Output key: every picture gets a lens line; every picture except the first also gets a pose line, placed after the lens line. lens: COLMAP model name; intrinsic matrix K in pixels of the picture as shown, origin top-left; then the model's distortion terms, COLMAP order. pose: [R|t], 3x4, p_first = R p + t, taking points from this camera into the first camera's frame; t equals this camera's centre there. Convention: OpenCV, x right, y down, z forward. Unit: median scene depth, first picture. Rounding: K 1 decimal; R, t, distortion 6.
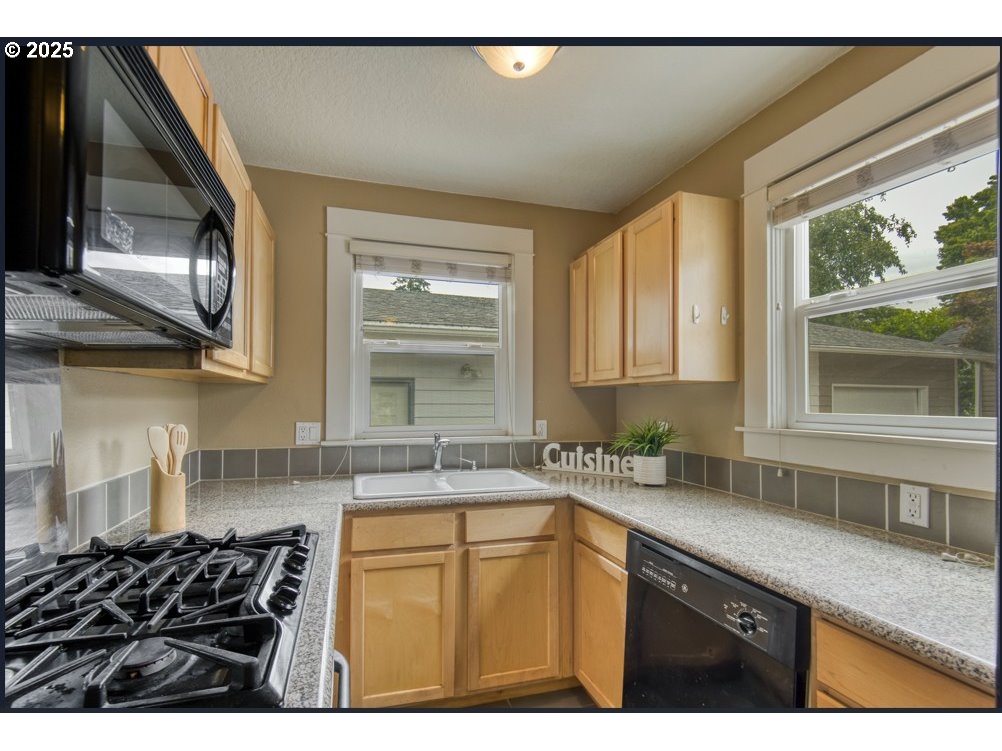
lens RADIAL K [[465.8, 0, 493.7], [0, 465.8, 398.6], [0, 0, 1]] dist [0.001789, 0.000039]
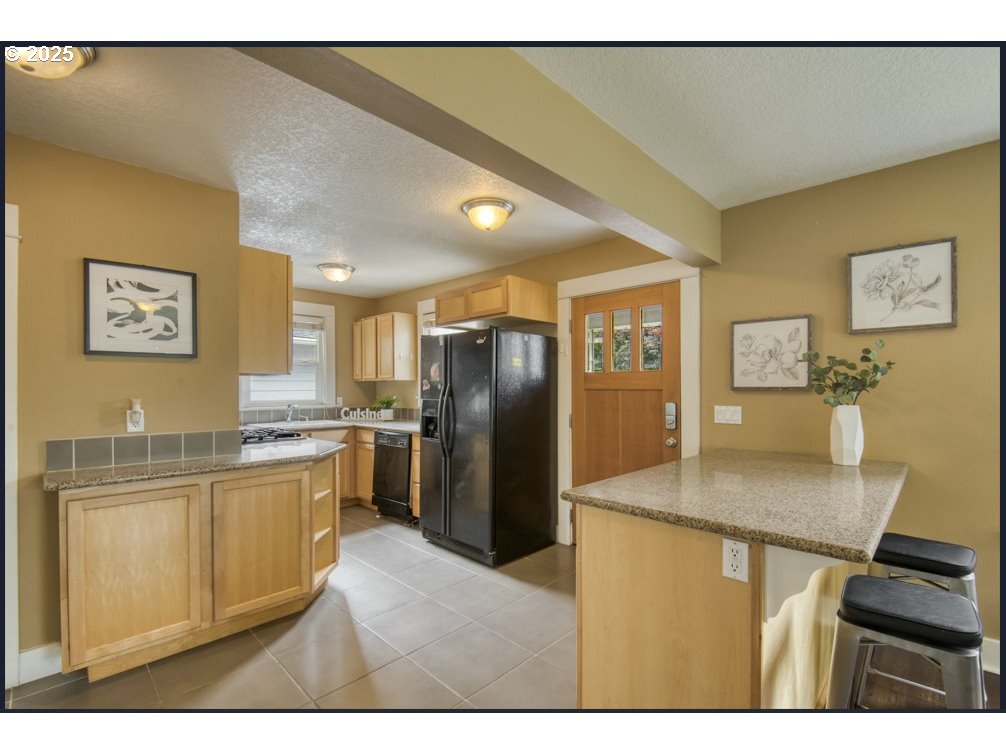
lens RADIAL K [[449.1, 0, 501.6], [0, 449.1, 387.4], [0, 0, 1]] dist [-0.007688, -0.002712]
pose [[0.885805, -0.008976, 0.463972, -0.221795], [0.006918, 0.999957, 0.006139, -0.006069], [-0.464007, -0.002228, 0.885829, -1.323648]]
